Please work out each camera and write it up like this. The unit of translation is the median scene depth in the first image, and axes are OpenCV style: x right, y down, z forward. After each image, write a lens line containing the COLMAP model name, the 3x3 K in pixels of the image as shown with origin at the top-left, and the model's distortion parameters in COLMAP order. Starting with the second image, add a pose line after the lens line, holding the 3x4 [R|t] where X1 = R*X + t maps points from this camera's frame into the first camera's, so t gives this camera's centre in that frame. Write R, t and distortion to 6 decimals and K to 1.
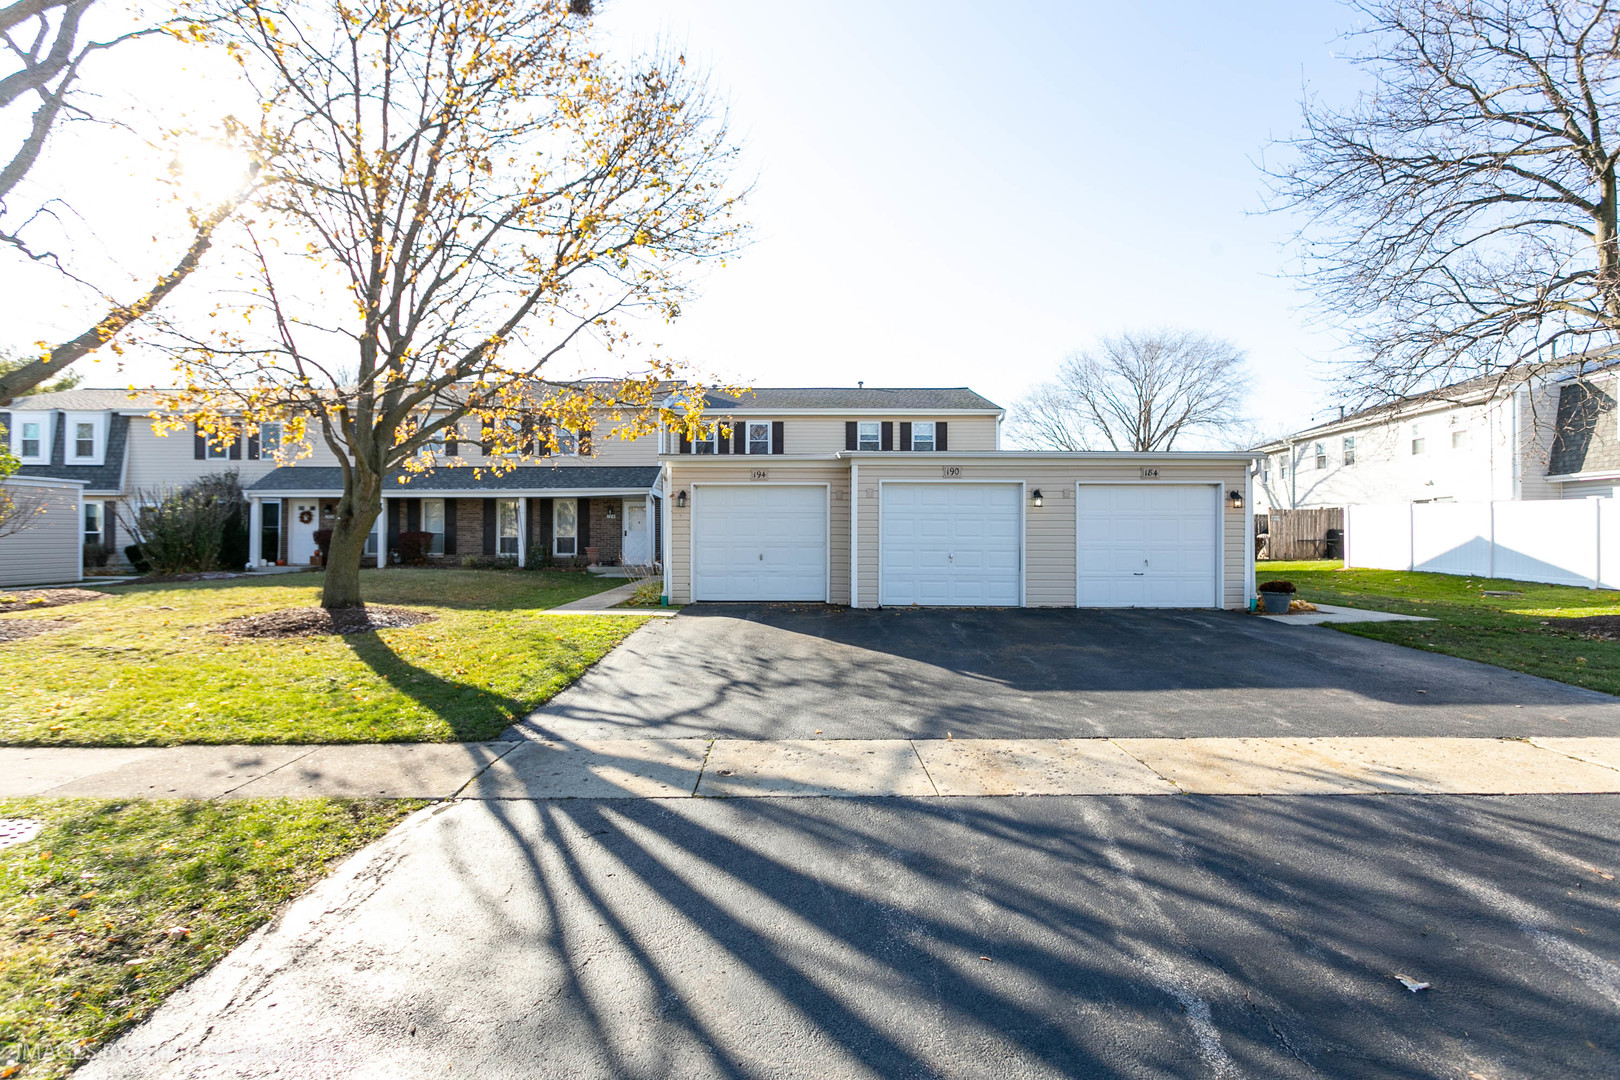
lens RADIAL K [[764.8, 0, 810.0], [0, 764.8, 540.0], [0, 0, 1]] dist [0.000355, 0.000107]
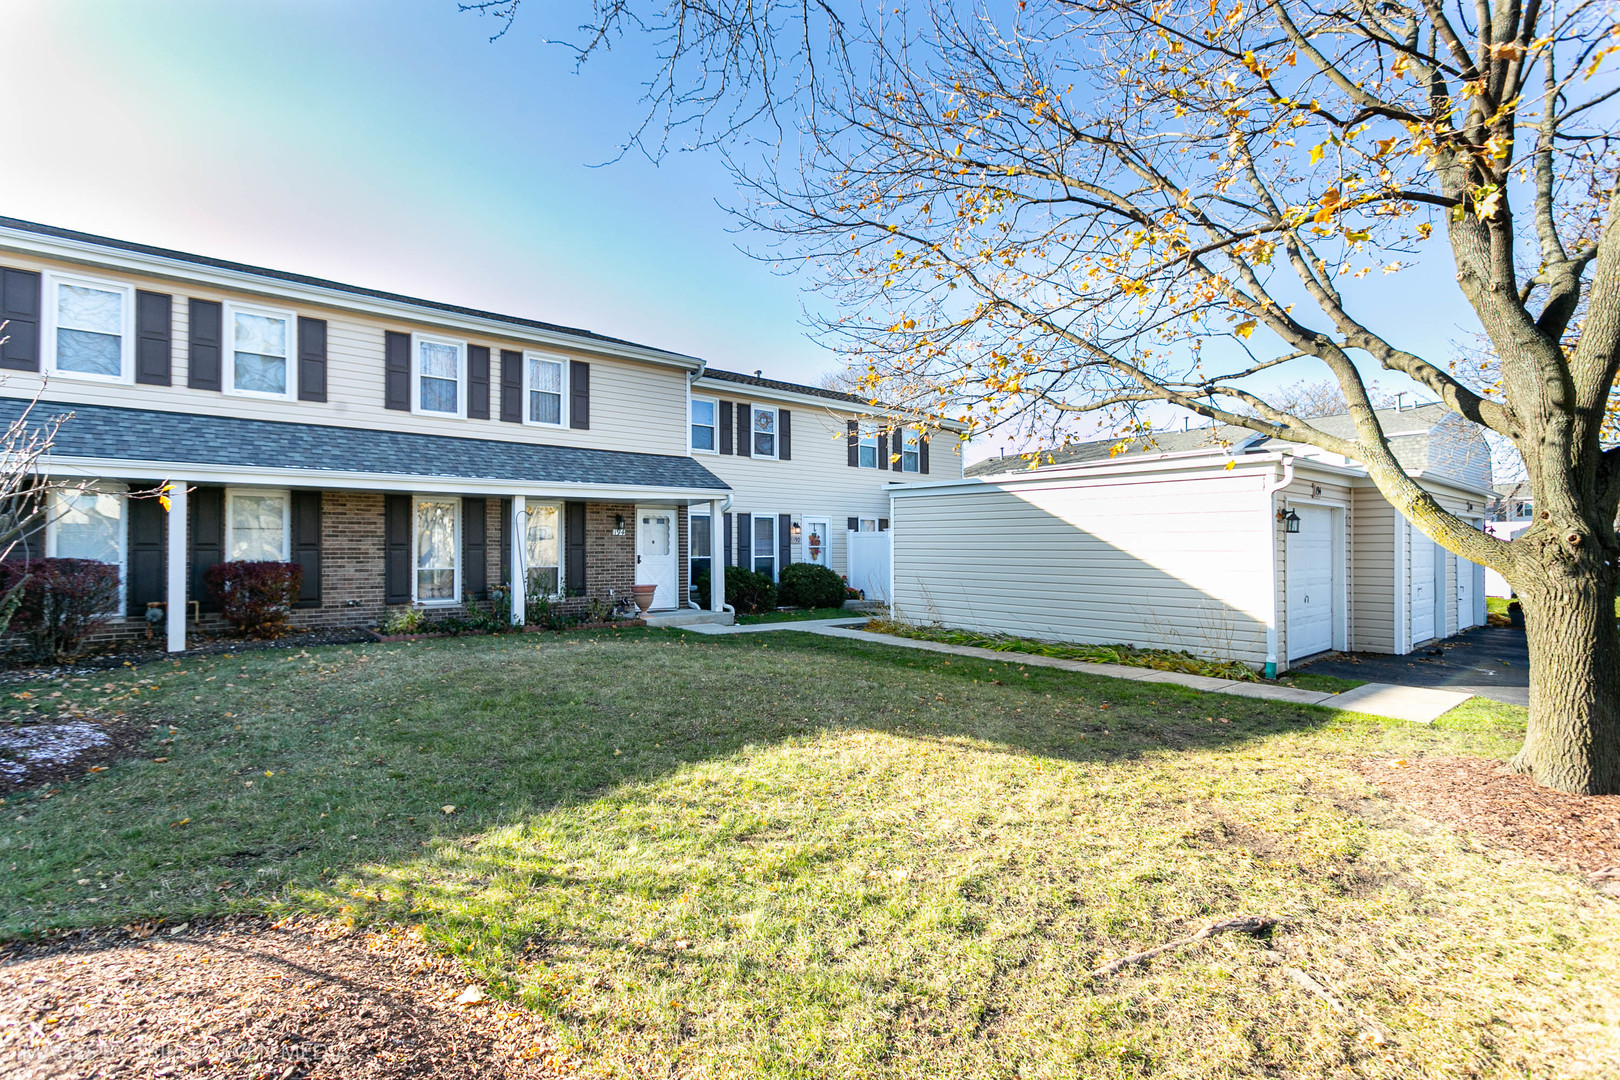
lens RADIAL K [[764.8, 0, 810.0], [0, 764.8, 540.0], [0, 0, 1]] dist [0.000355, 0.000107]
pose [[0.745742, 0.005249, 0.666215, -0.541661], [0.000640, 0.999963, -0.008594, -0.018740], [-0.666235, 0.006835, 0.745711, 0.427730]]
